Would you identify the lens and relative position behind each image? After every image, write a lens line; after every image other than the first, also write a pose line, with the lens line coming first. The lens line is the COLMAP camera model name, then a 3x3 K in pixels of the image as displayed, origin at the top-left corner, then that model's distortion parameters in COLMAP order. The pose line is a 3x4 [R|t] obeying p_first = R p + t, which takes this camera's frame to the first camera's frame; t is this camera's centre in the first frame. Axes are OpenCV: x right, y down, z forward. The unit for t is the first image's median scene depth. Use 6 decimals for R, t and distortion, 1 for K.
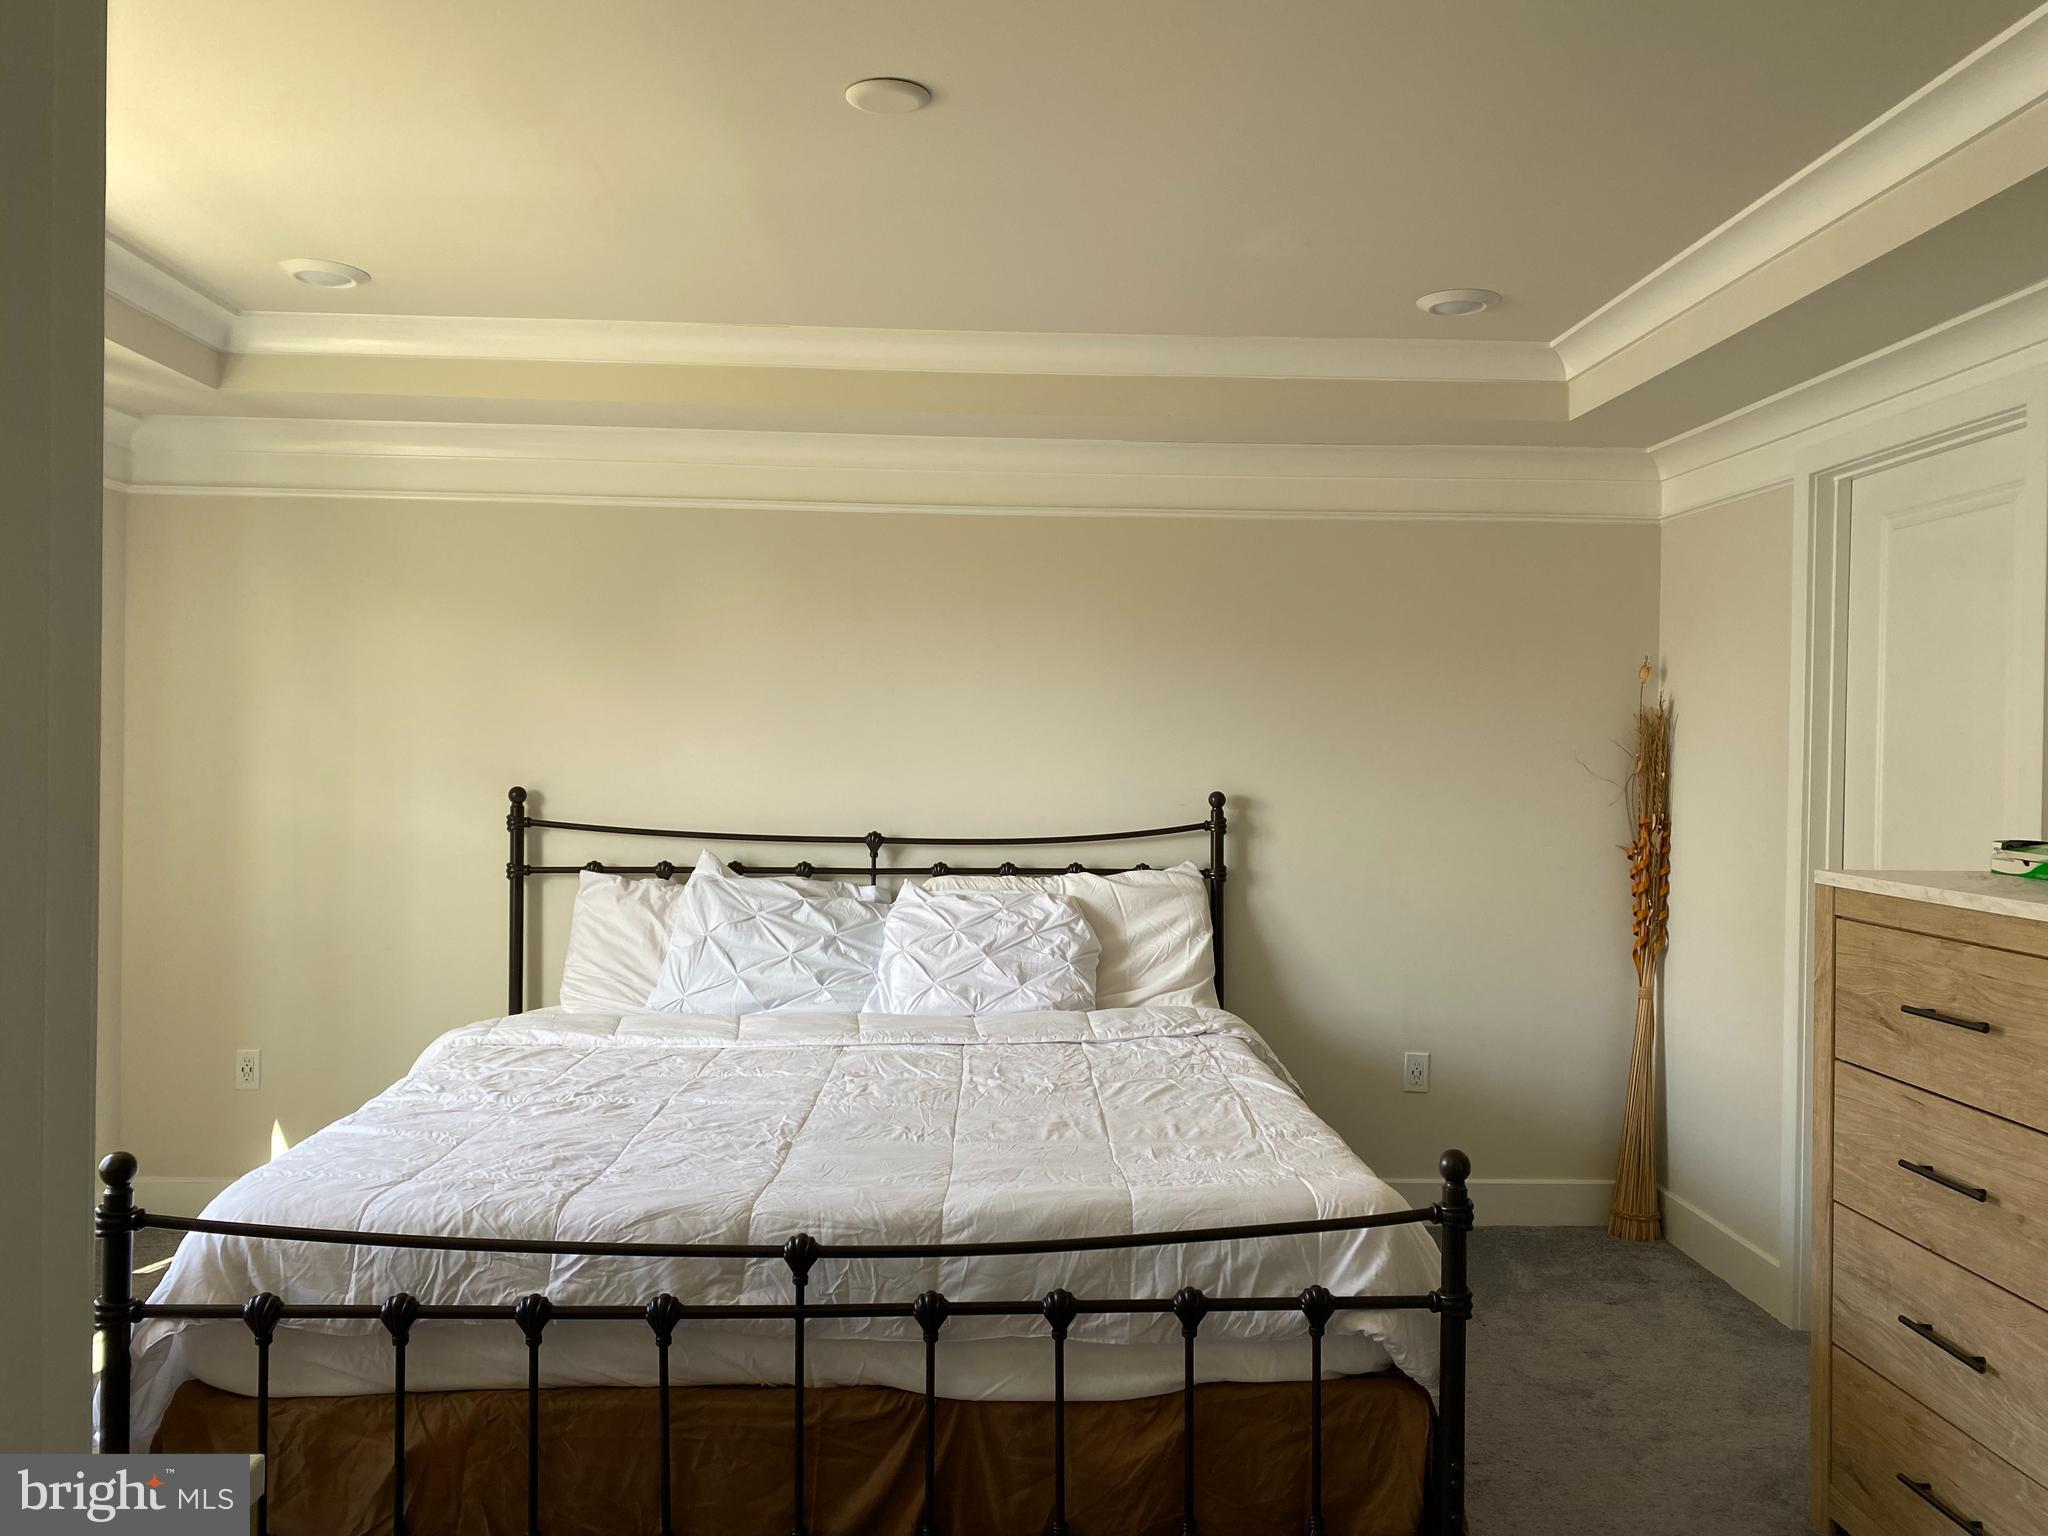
lens RADIAL K [[1564.6, 0, 1020.3], [0, 1564.6, 762.3], [0, 0, 1]] dist [0.042724, -0.033618]
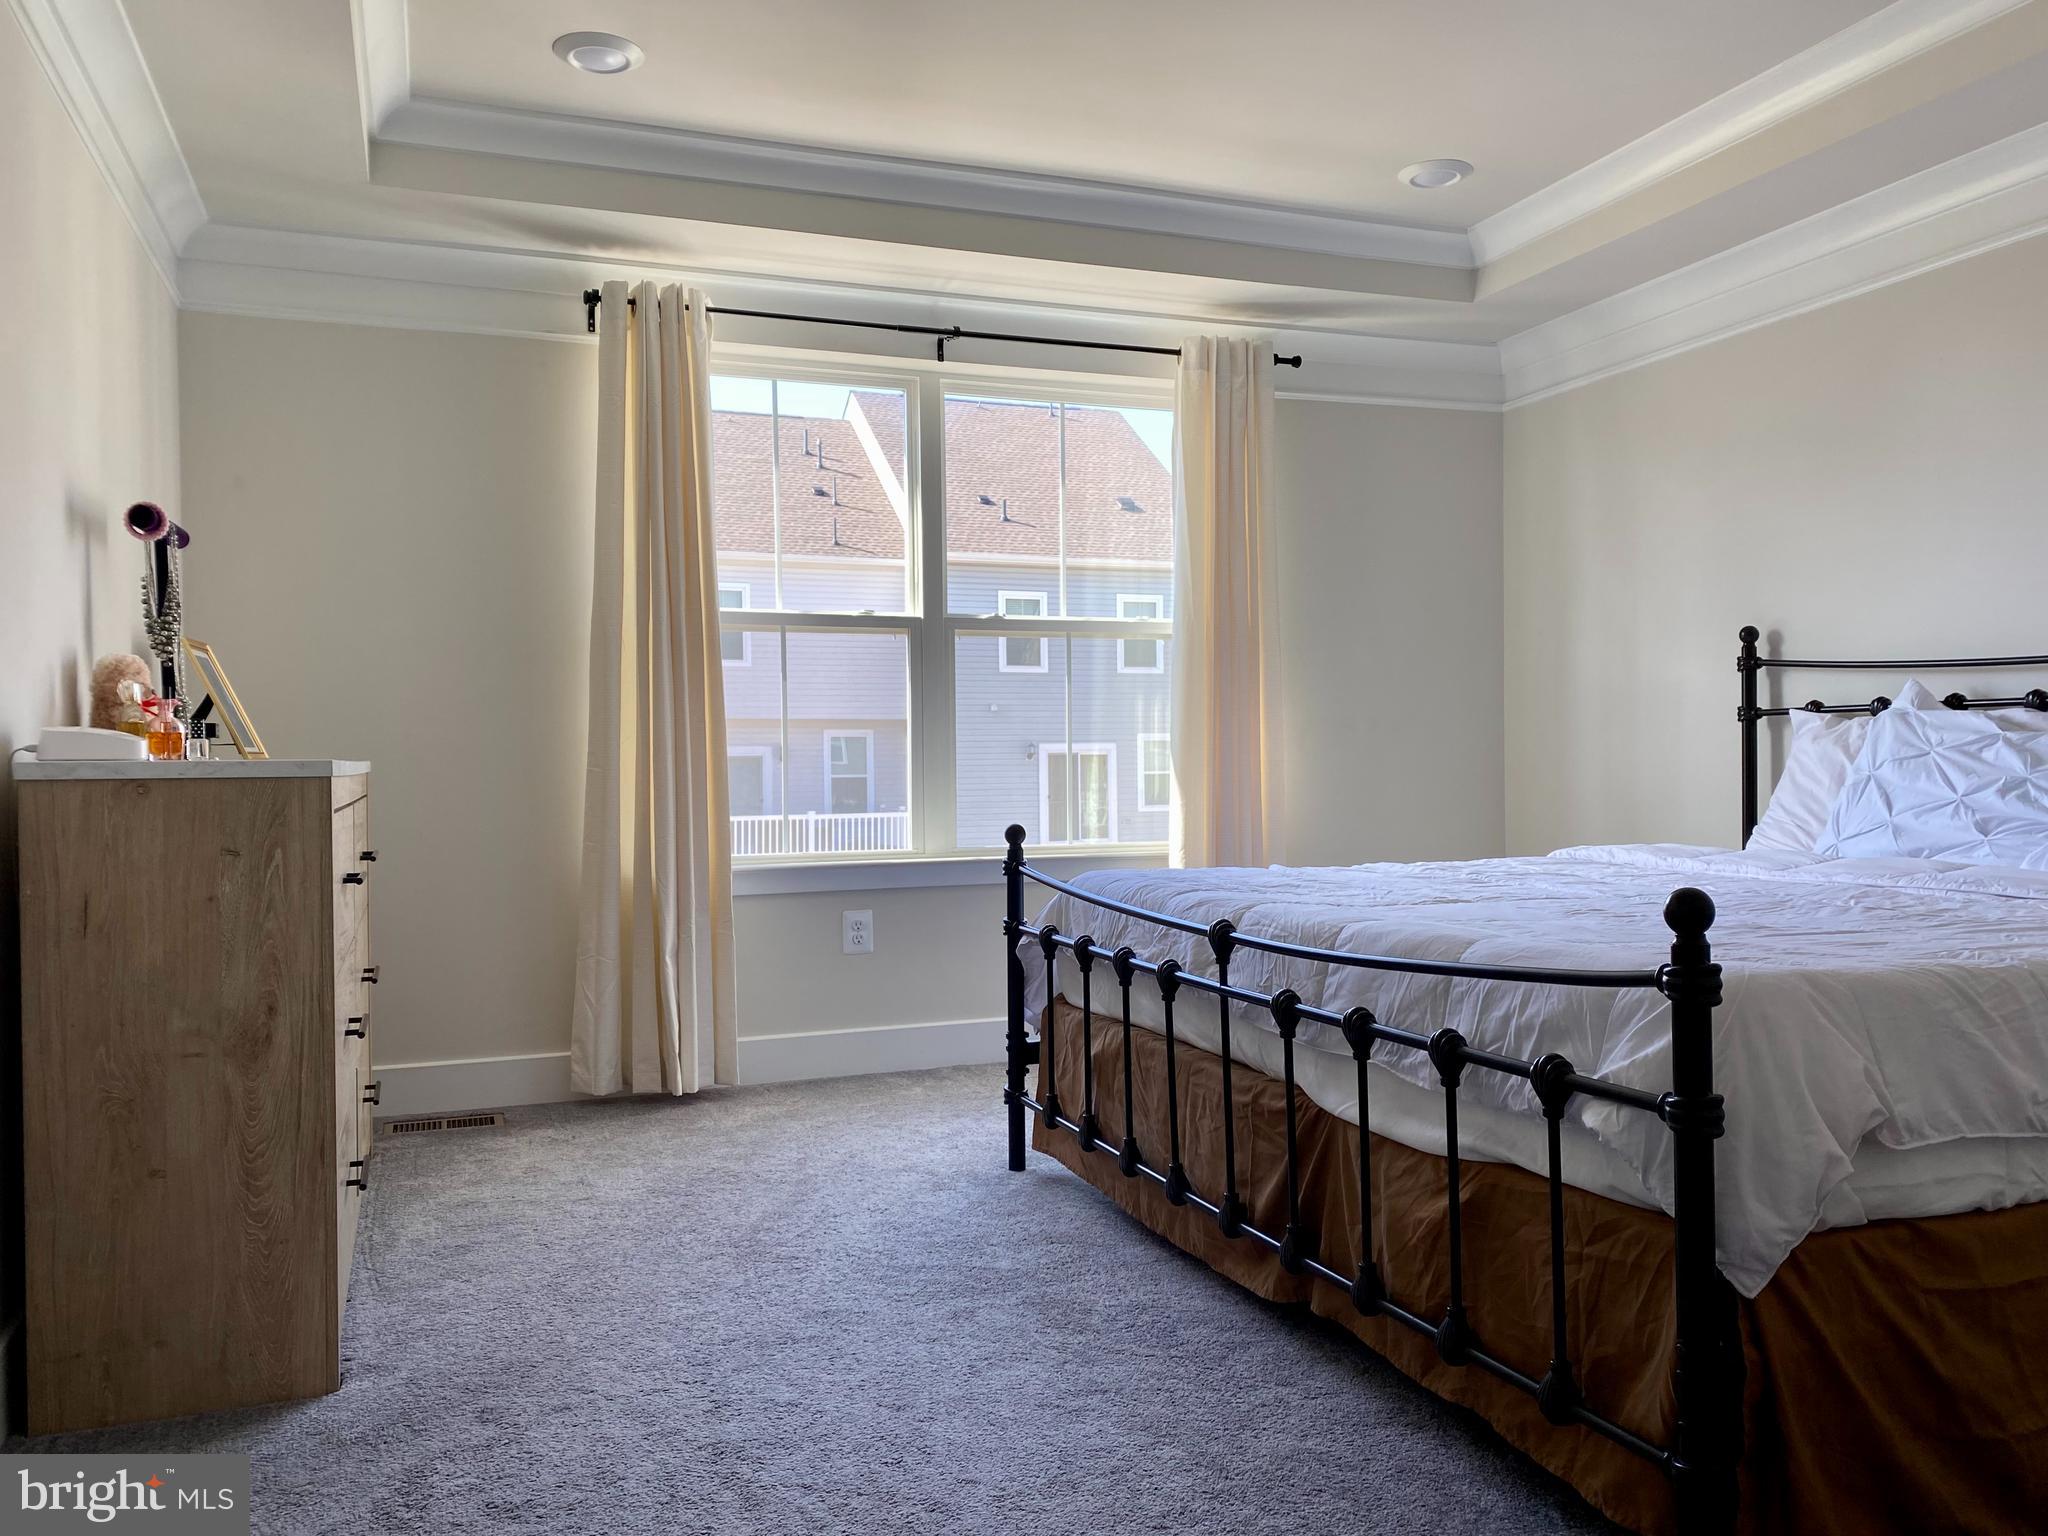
lens RADIAL K [[1564.6, 0, 1016.4], [0, 1564.6, 778.4], [0, 0, 1]] dist [0.042724, -0.033618]
pose [[0.308230, -0.002390, -0.951309, 0.558697], [0.000463, 0.999997, -0.002362, 0.134603], [0.951312, 0.000287, 0.308230, 0.347182]]
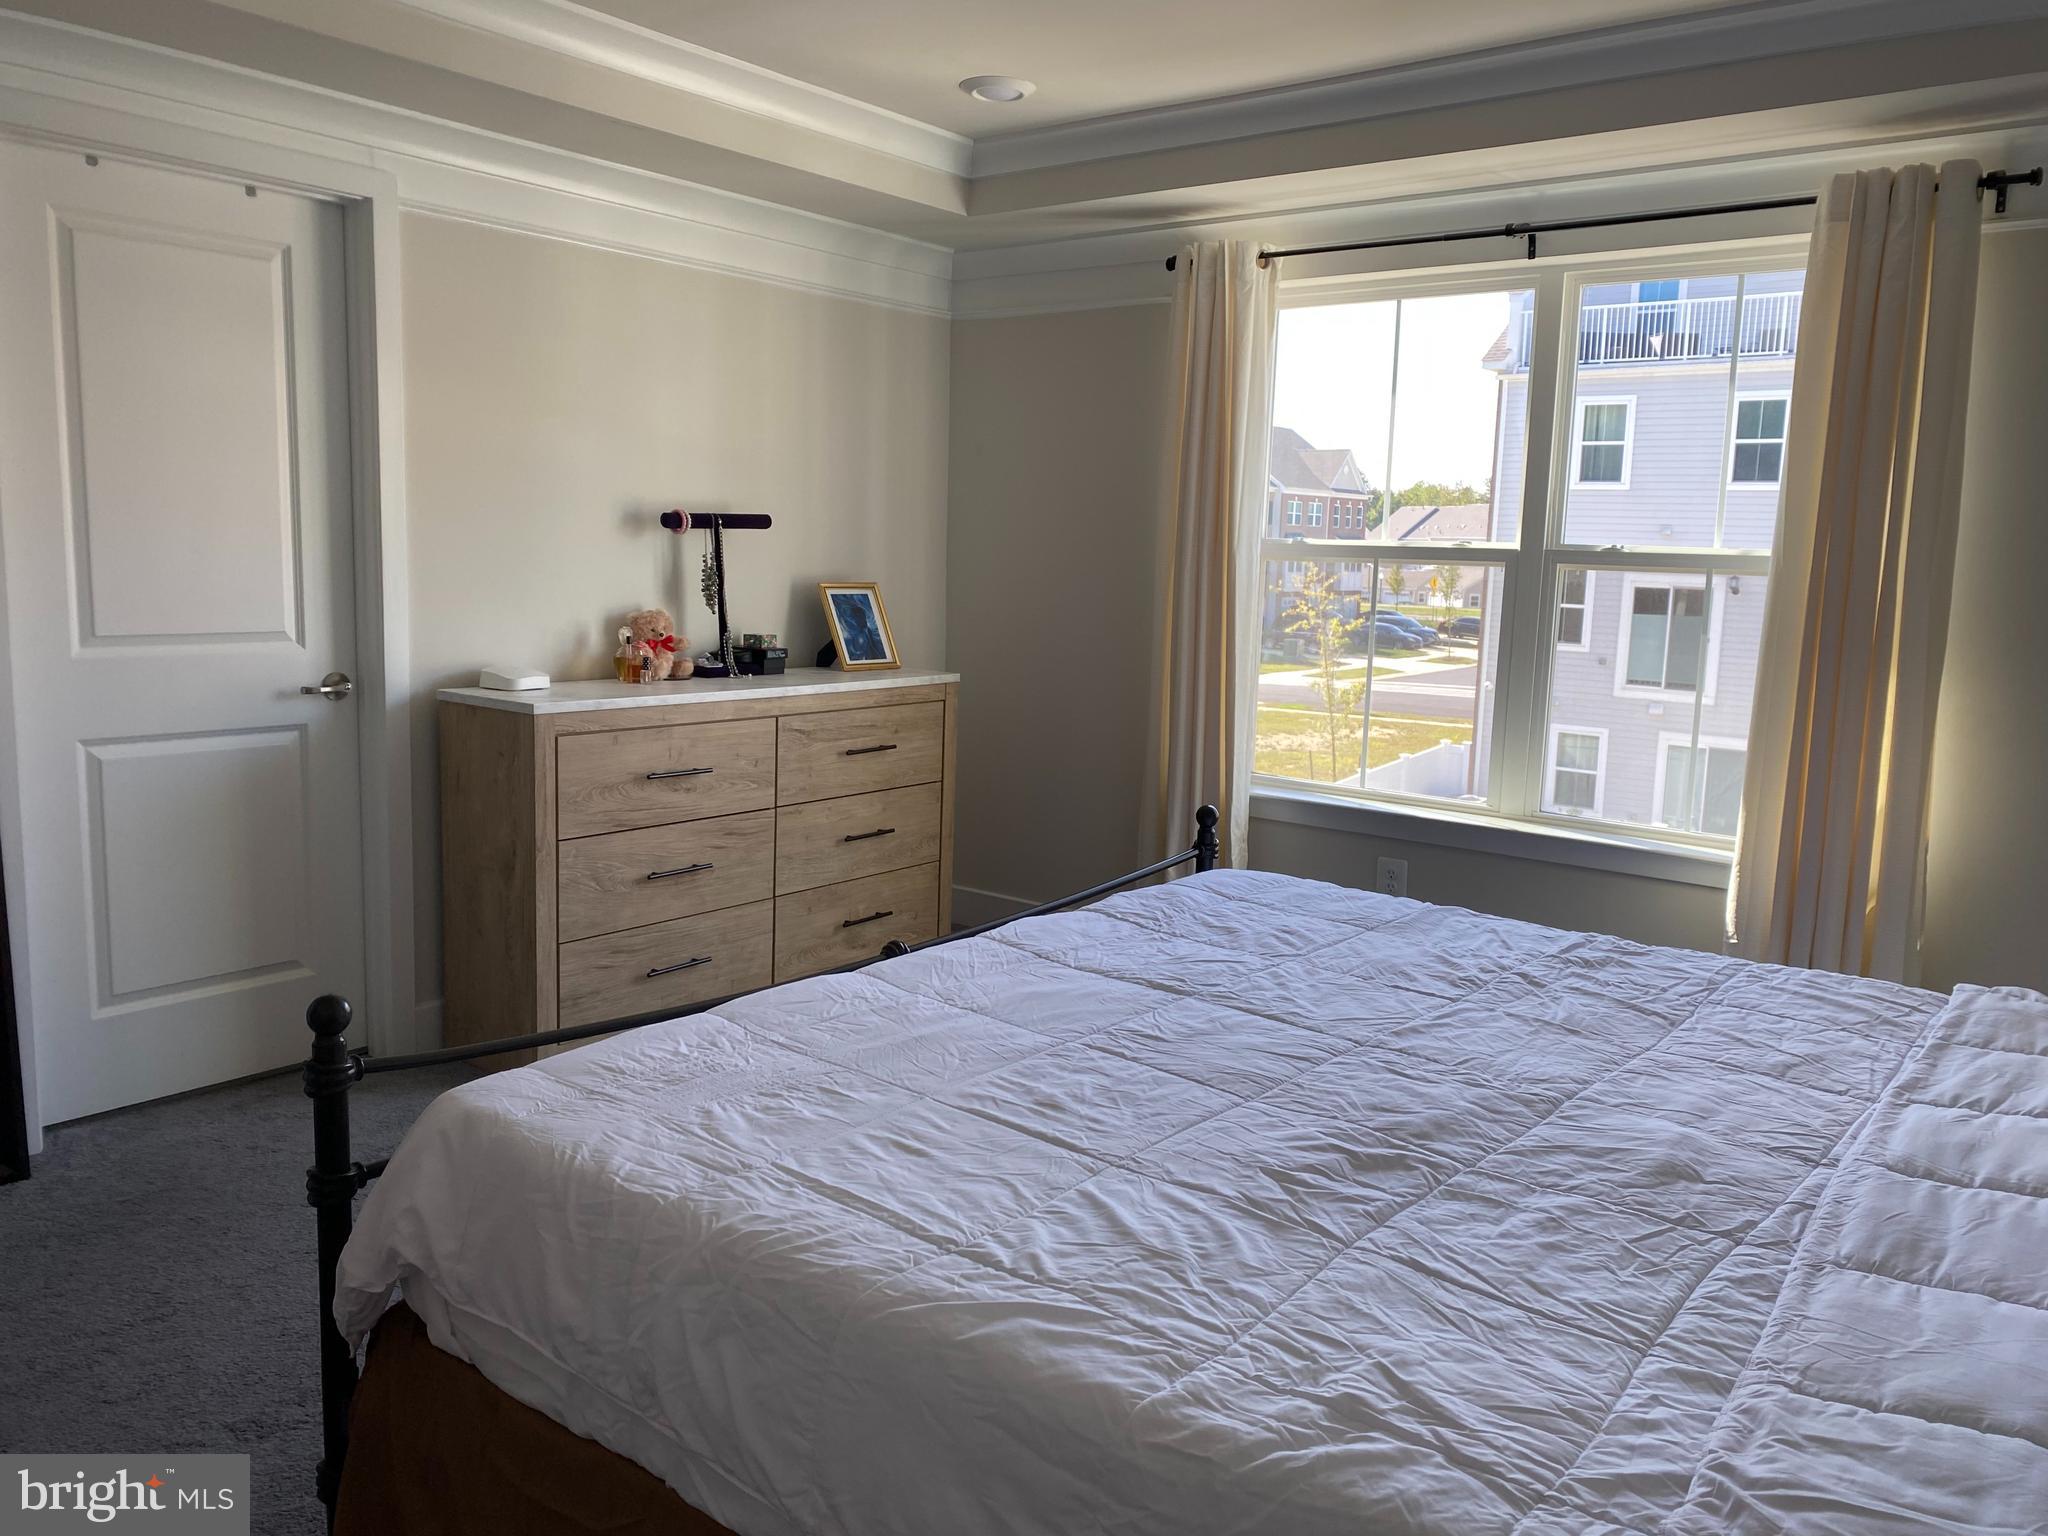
lens RADIAL K [[1564.6, 0, 1023.1], [0, 1564.6, 763.8], [0, 0, 1]] dist [0.042724, -0.033618]
pose [[-0.643388, 0.081006, -0.761243, 0.440608], [-0.047070, 0.988318, 0.144952, 0.002099], [0.764092, 0.129092, -0.632059, 1.158186]]
